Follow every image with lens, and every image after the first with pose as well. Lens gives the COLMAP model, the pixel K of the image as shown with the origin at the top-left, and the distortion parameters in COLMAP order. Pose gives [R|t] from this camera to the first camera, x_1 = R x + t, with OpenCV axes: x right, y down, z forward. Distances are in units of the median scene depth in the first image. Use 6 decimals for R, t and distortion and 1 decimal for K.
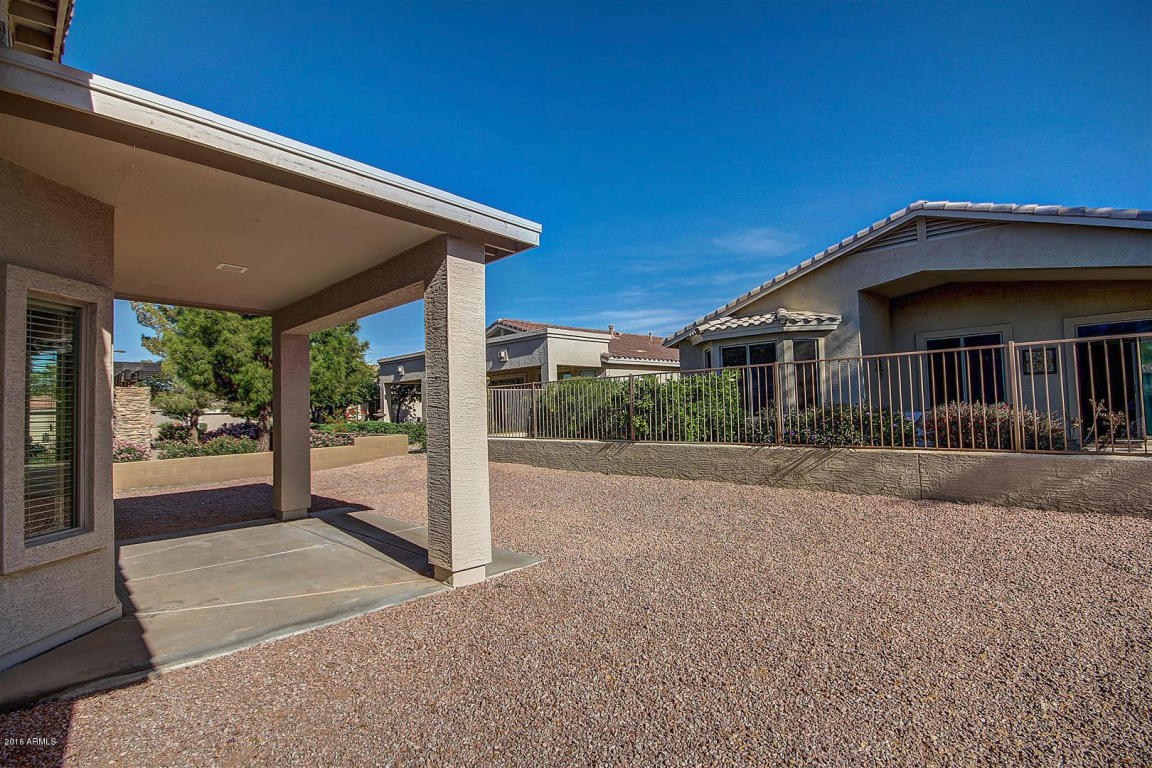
lens RADIAL K [[546.1, 0, 577.9], [0, 546.1, 383.8], [0, 0, 1]] dist [-0.012111, -0.000378]
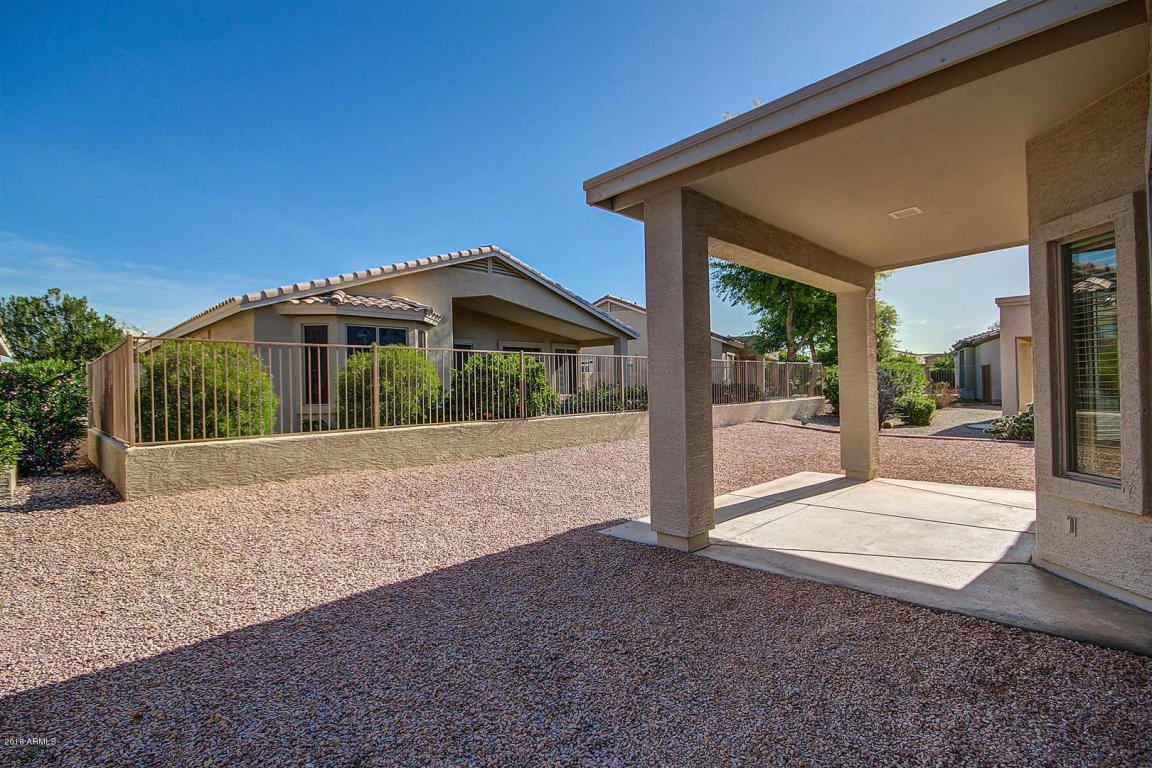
lens RADIAL K [[546.1, 0, 575.4], [0, 546.1, 381.7], [0, 0, 1]] dist [-0.012111, -0.000378]
pose [[0.020751, 0.030117, 0.999331, -0.771293], [-0.033524, 0.999005, -0.029411, 0.052198], [-0.999222, -0.032891, 0.021740, 0.733640]]
